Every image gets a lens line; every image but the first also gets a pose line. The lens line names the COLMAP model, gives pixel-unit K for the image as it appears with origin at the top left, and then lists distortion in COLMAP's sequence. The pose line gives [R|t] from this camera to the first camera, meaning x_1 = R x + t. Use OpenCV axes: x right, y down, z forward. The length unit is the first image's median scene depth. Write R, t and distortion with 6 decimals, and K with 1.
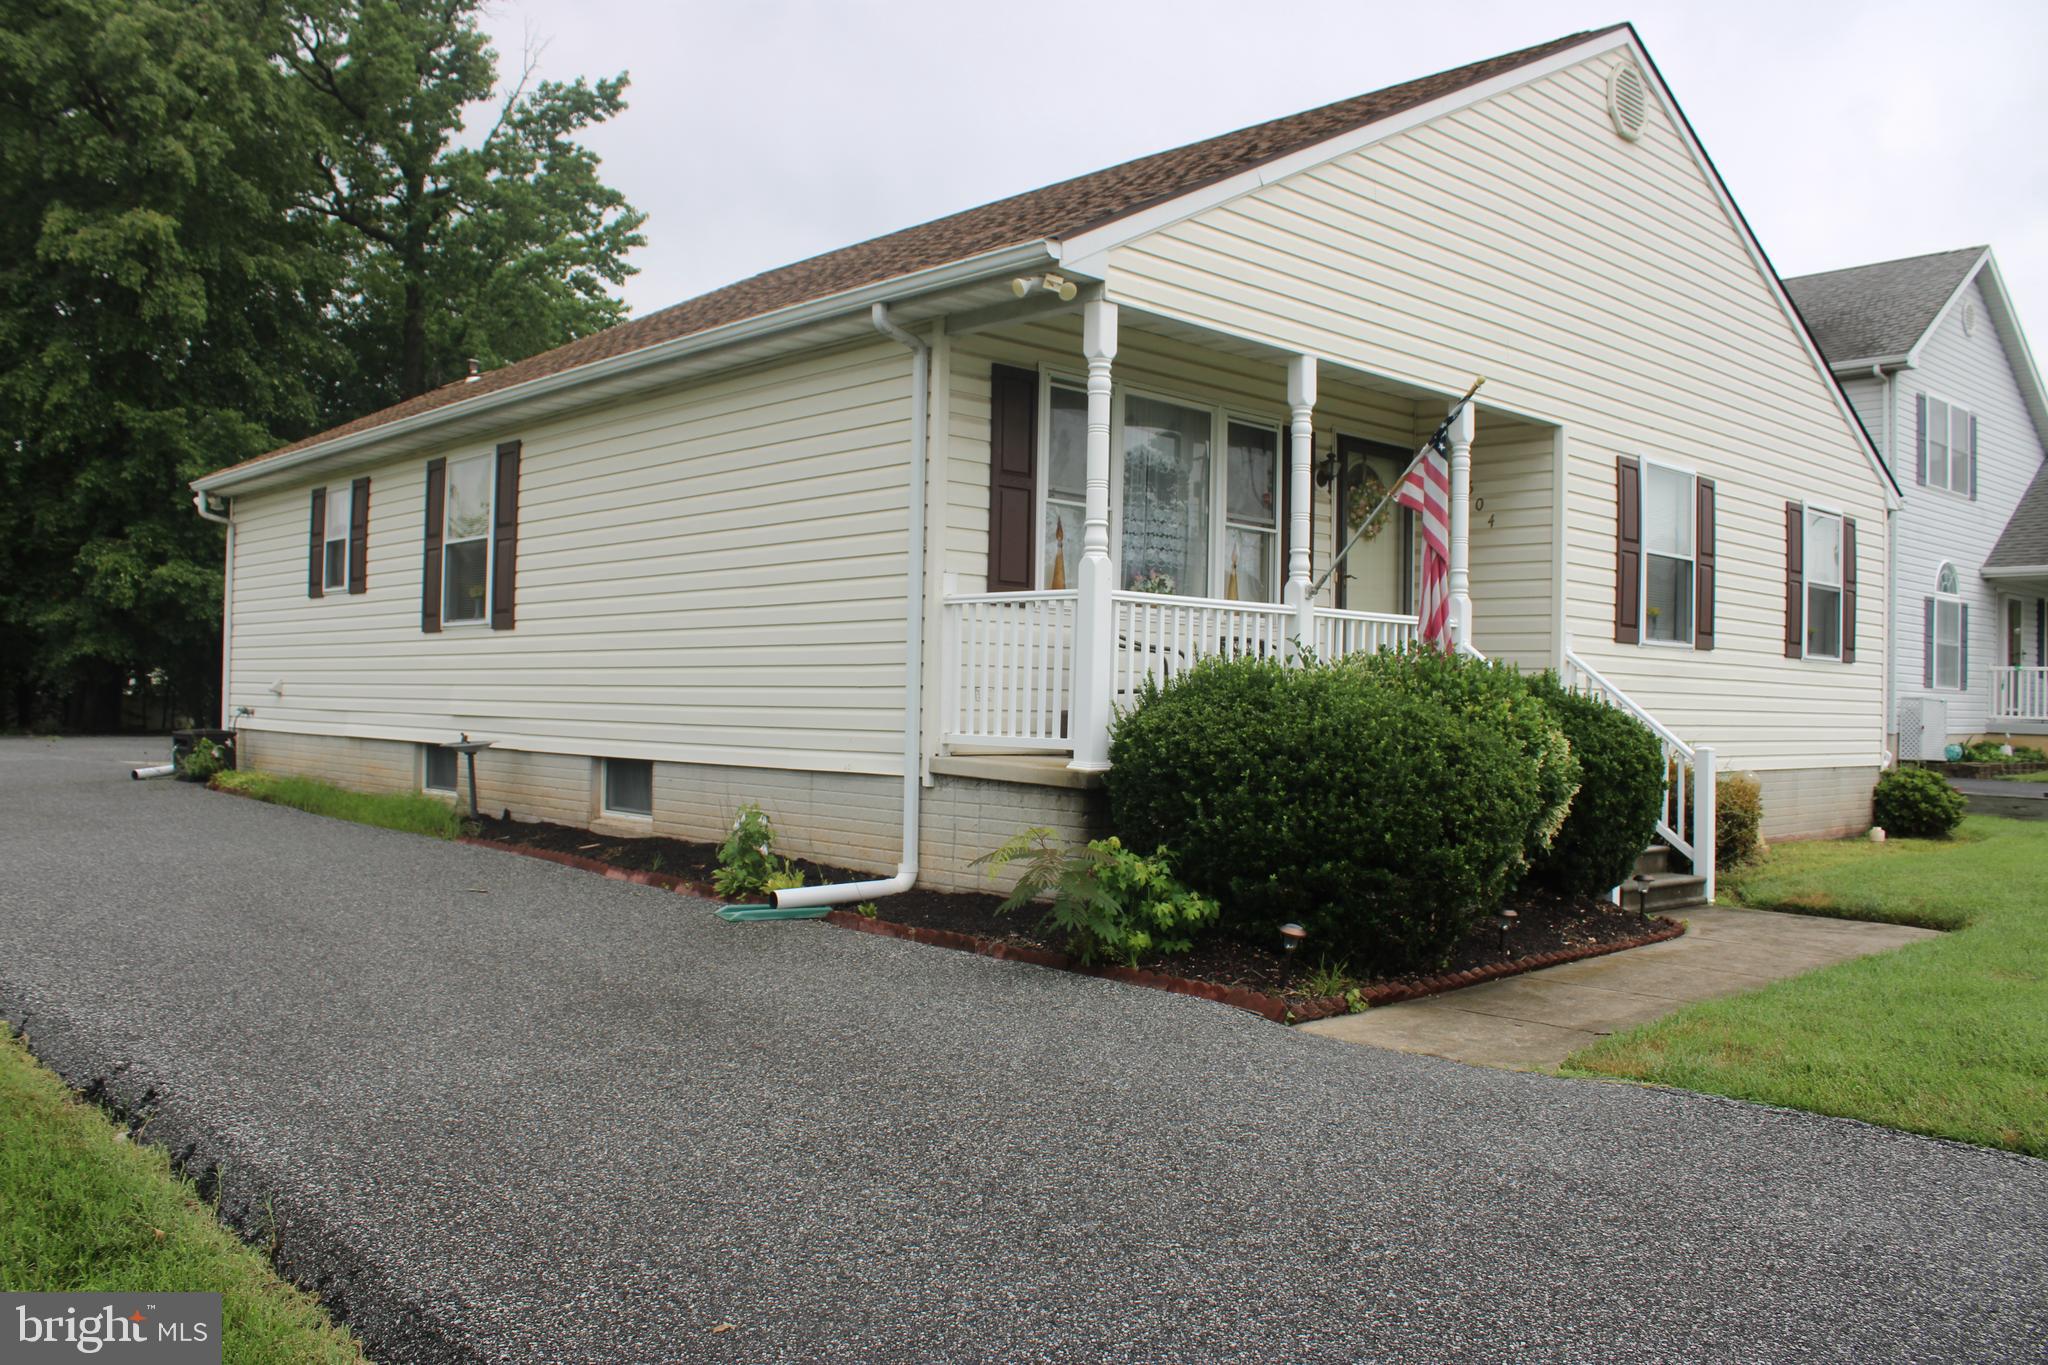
lens RADIAL K [[1679.8, 0, 1030.3], [0, 1679.8, 678.1], [0, 0, 1]] dist [-0.156324, 0.115630]
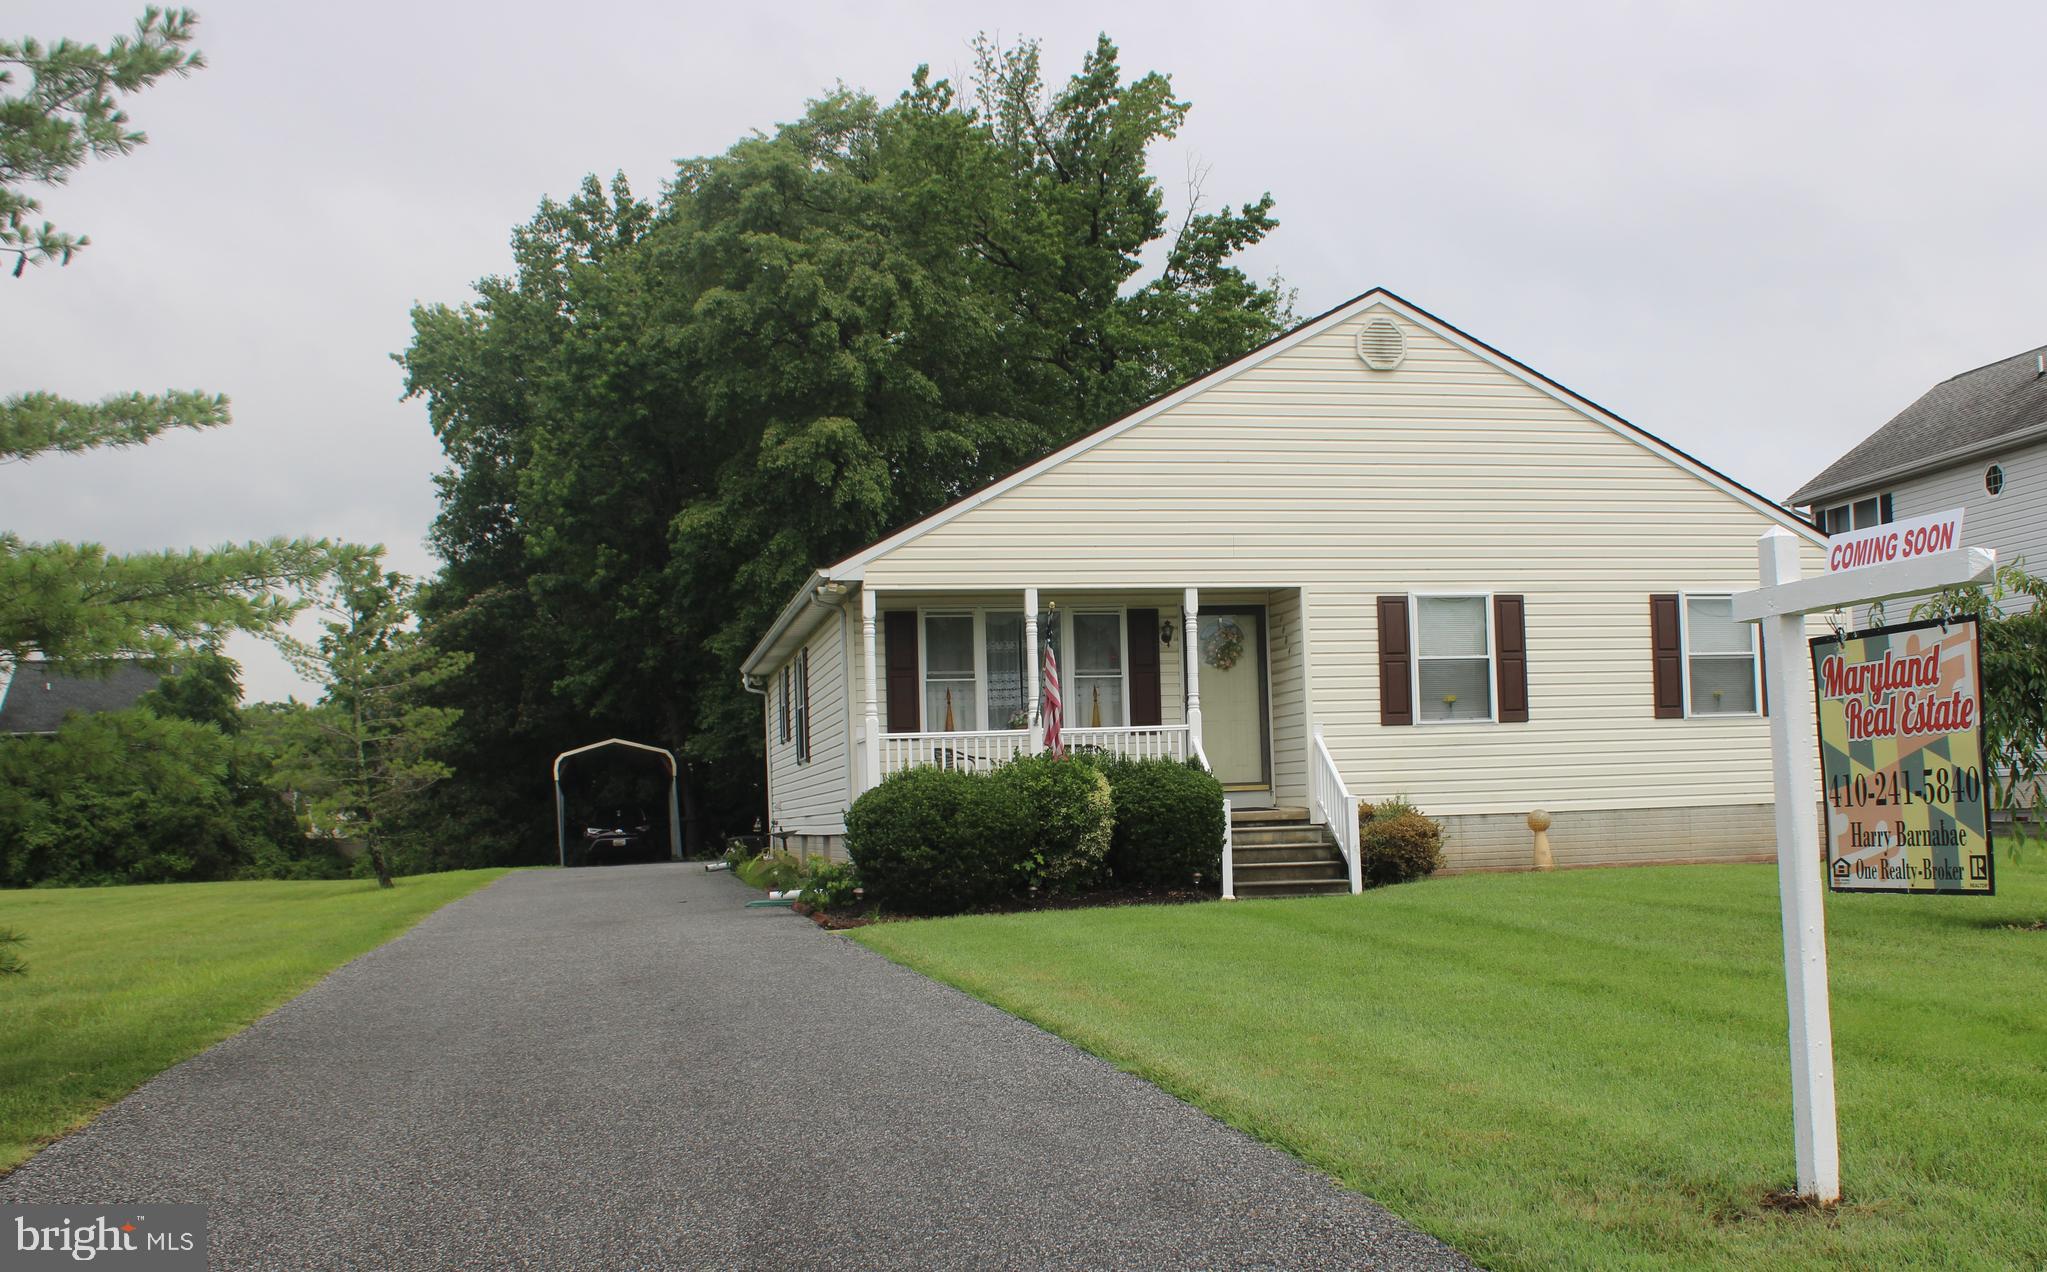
lens RADIAL K [[2194.2, 0, 1107.2], [0, 2194.2, 674.8], [0, 0, 1]] dist [-0.190098, 0.000000]
pose [[0.860096, -0.082964, -0.503341, 0.434260], [0.060449, 0.996310, -0.060923, 0.014145], [0.506538, 0.021973, 0.861938, -0.300910]]
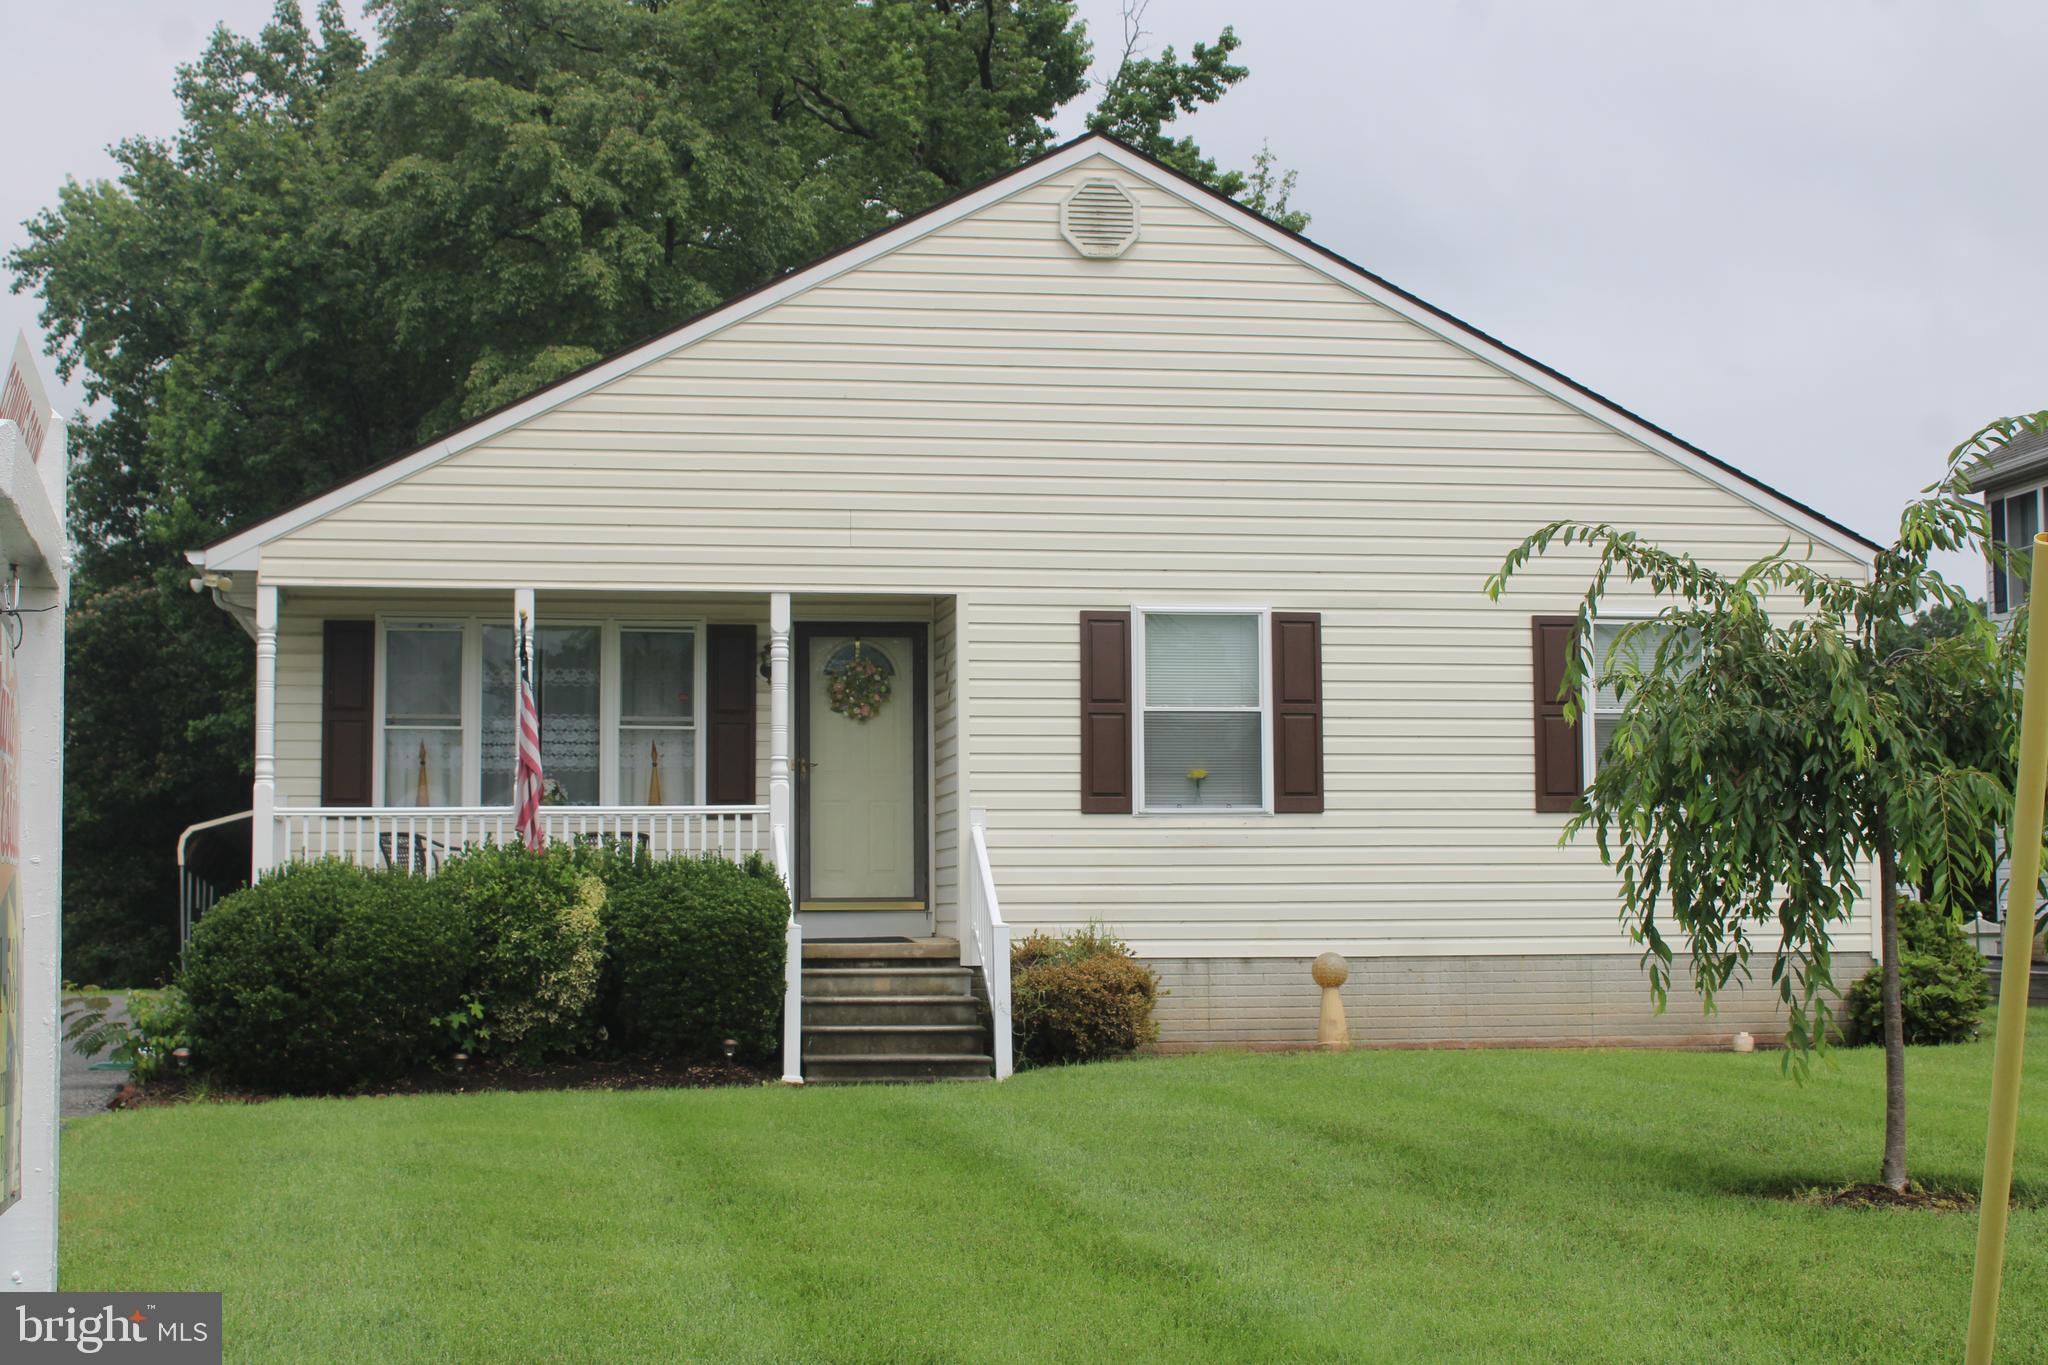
lens RADIAL K [[3070.9, 0, 984.4], [0, 3070.9, 604.9], [0, 0, 1]] dist [-0.078542, 0.000000]
pose [[0.826260, -0.087823, -0.556401, 0.496482], [0.035237, 0.993895, -0.104549, 0.015527], [0.562186, 0.066779, 0.824310, -0.174863]]
